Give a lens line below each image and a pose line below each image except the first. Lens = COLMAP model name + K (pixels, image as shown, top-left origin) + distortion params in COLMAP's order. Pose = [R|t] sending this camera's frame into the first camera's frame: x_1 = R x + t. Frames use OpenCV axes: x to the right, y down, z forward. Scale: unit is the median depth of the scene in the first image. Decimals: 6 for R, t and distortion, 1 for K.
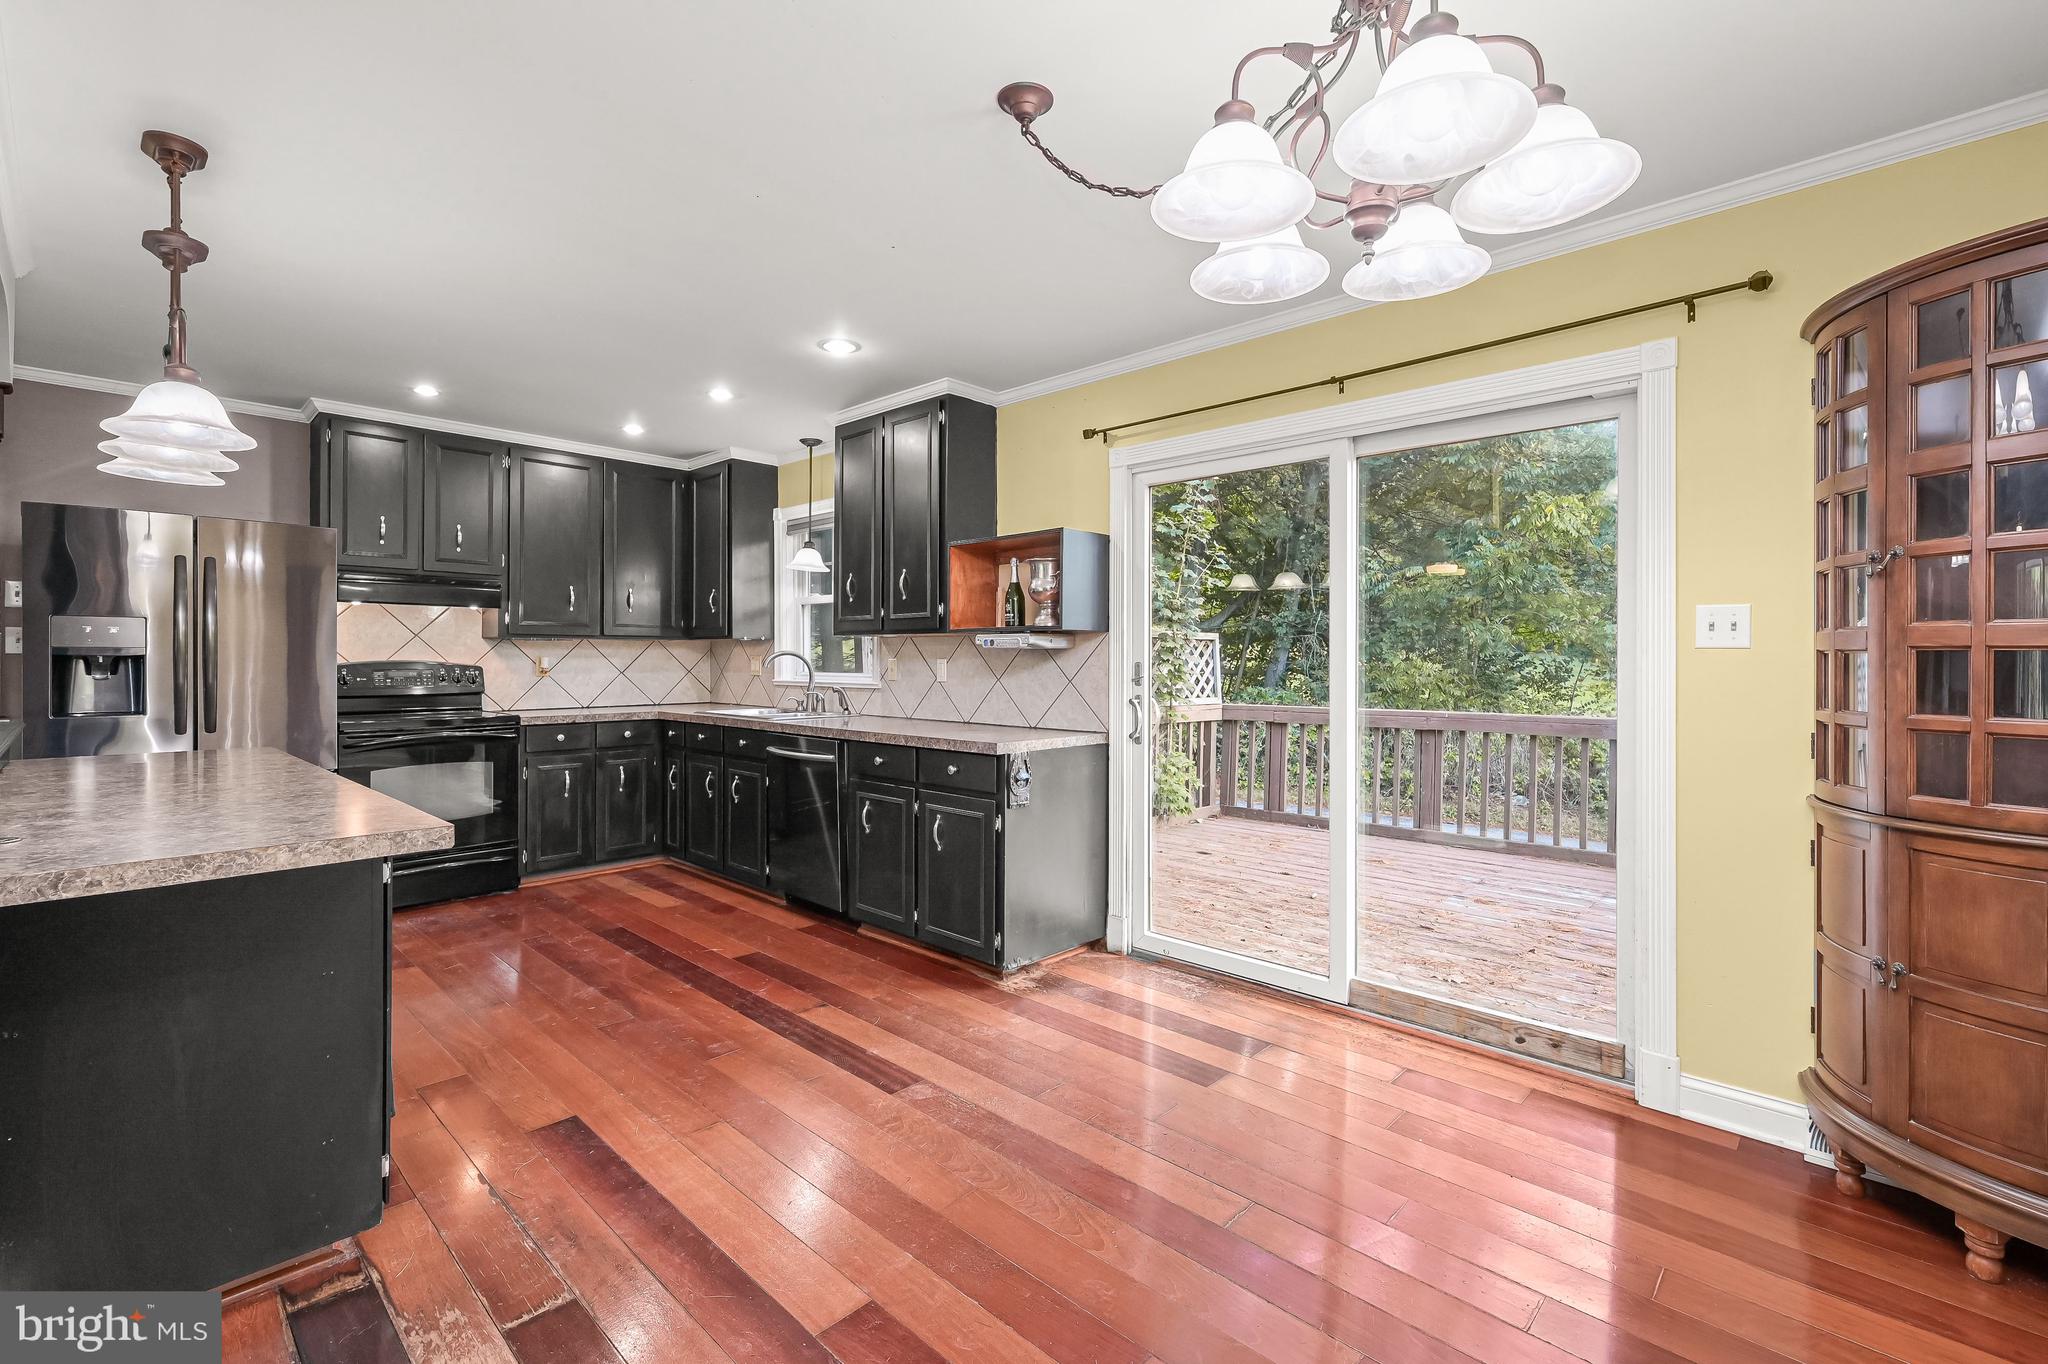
lens RADIAL K [[904.0, 0, 1029.5], [0, 904.0, 663.6], [0, 0, 1]] dist [0.000039, -0.000051]
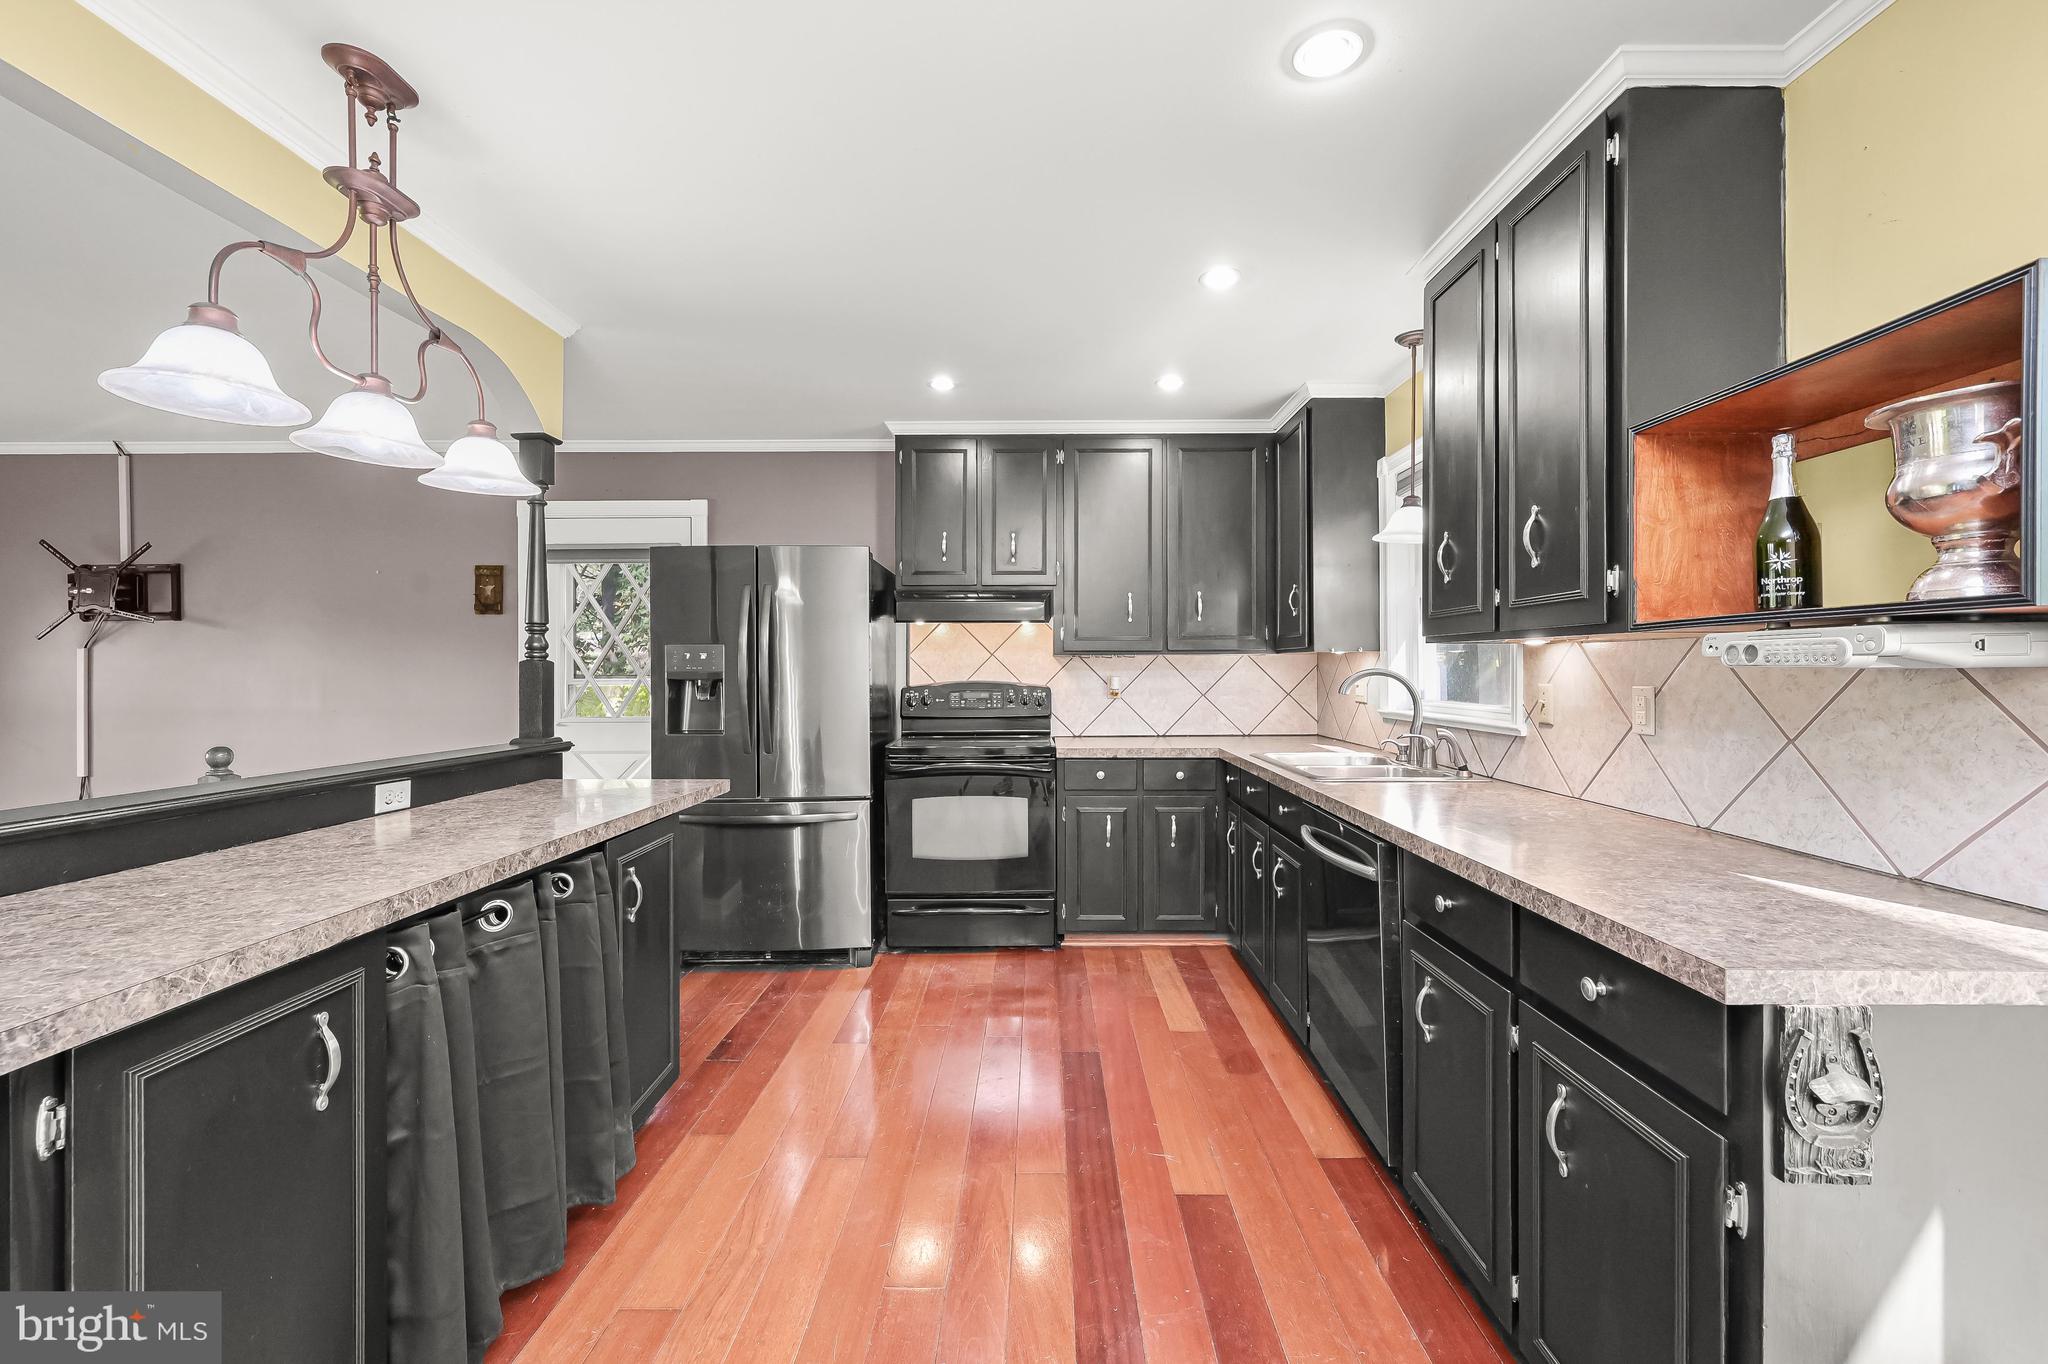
lens RADIAL K [[849.5, 0, 1032.6], [0, 849.5, 670.9], [0, 0, 1]] dist [0.000123, 0.000578]
pose [[0.678525, -0.002694, -0.734572, 0.014827], [0.000976, 0.999996, -0.002765, -0.013438], [0.734577, 0.001159, 0.678525, 0.481523]]
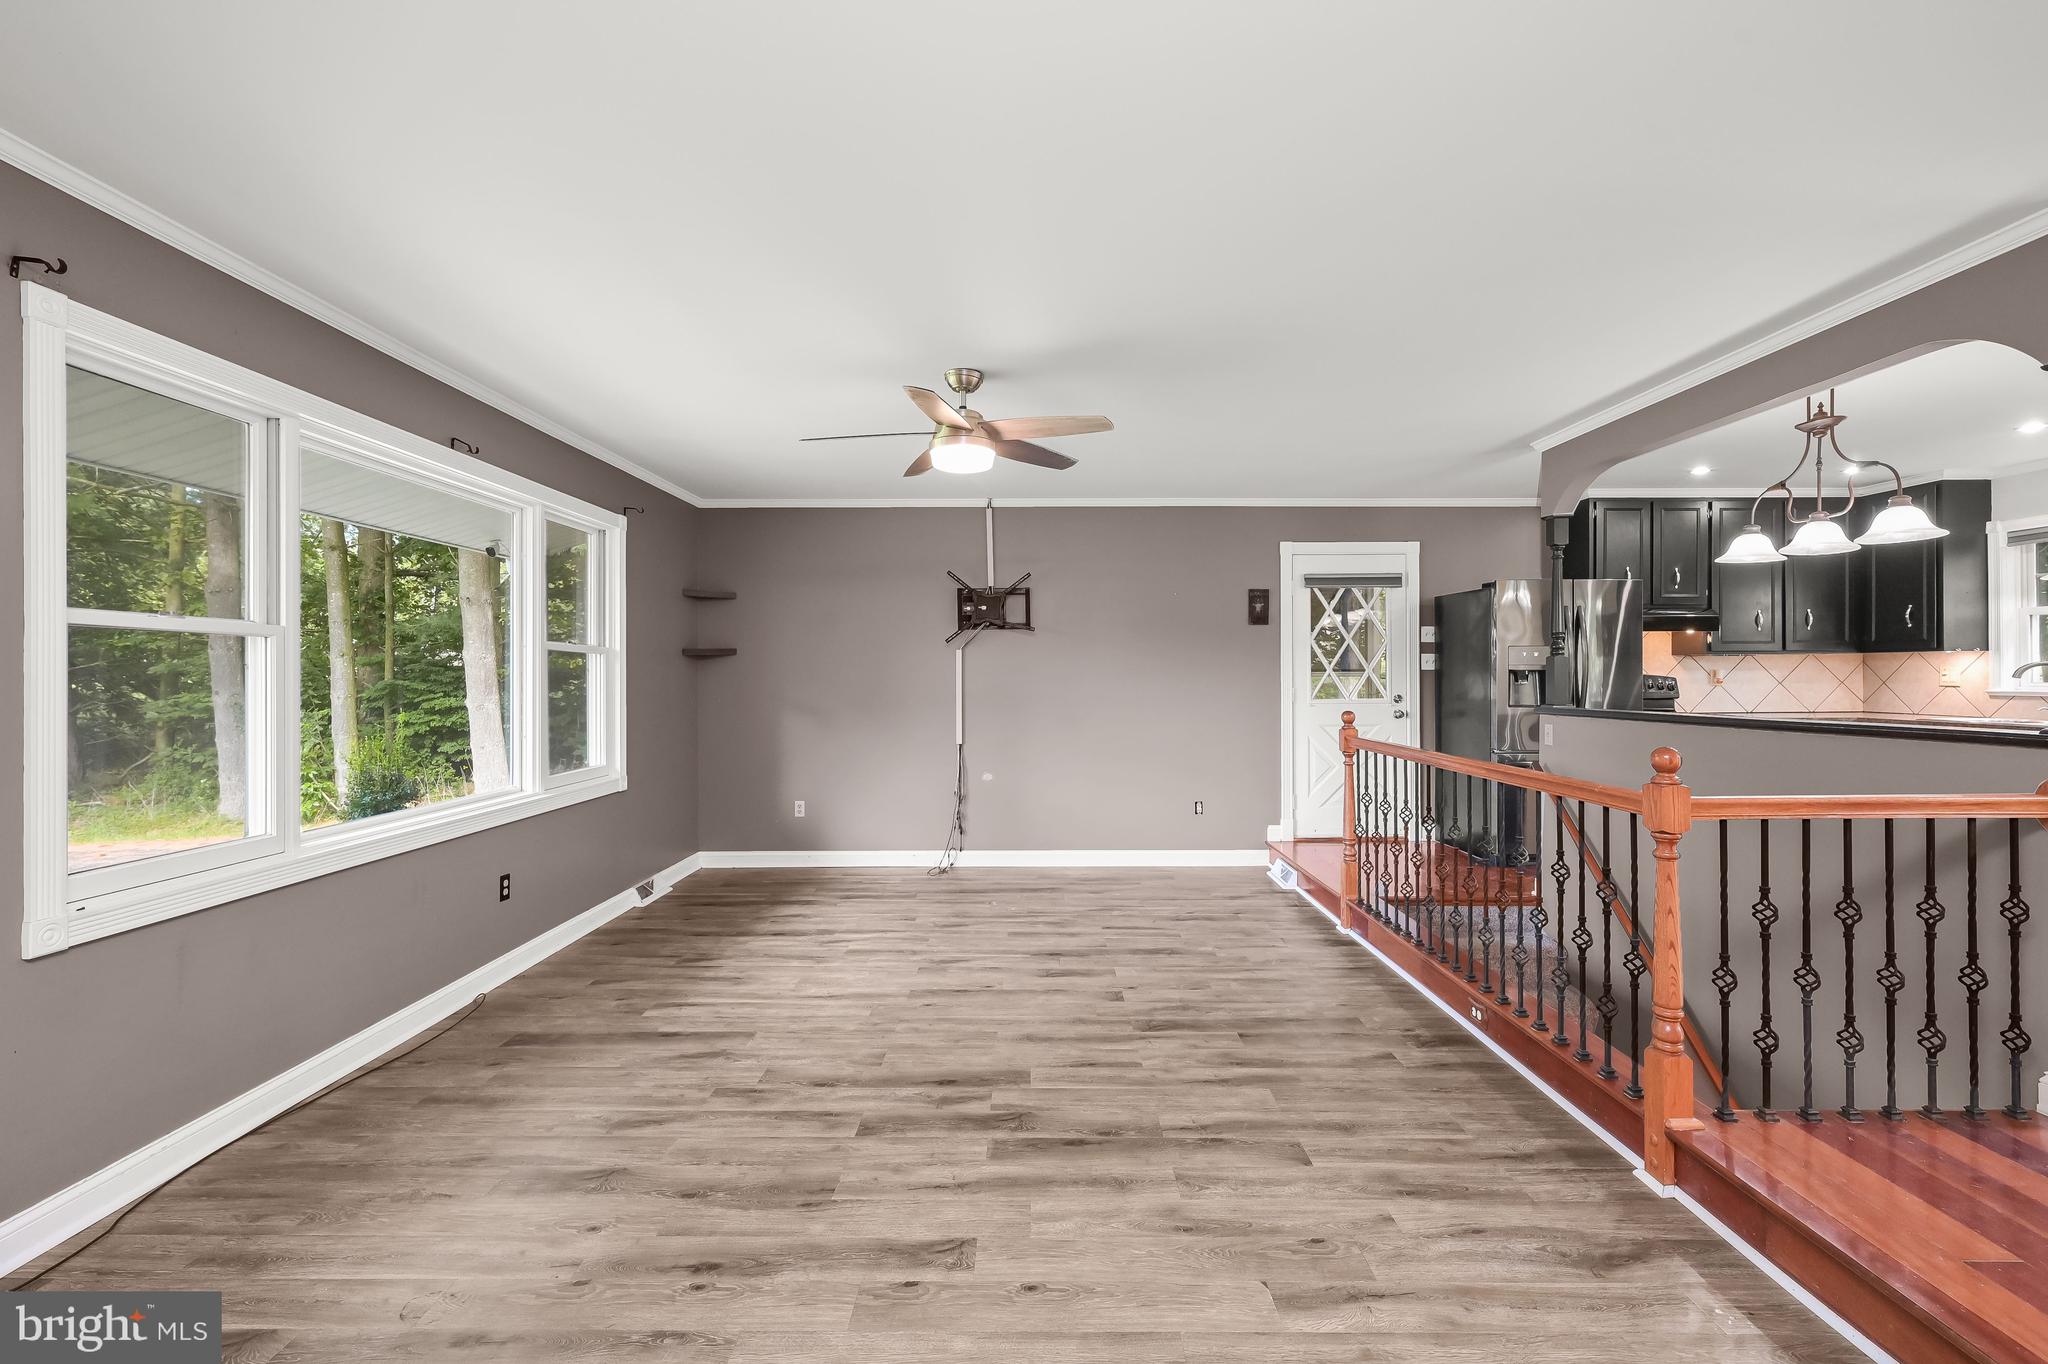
lens RADIAL K [[875.5, 0, 1024.0], [0, 875.5, 682.0], [0, 0, 1]] dist [-0.000888, -0.000076]
pose [[0.687604, 0.001711, -0.726084, -0.407234], [0.002210, 0.999988, 0.004450, 0.002523], [0.726082, -0.004665, 0.687592, -0.607454]]
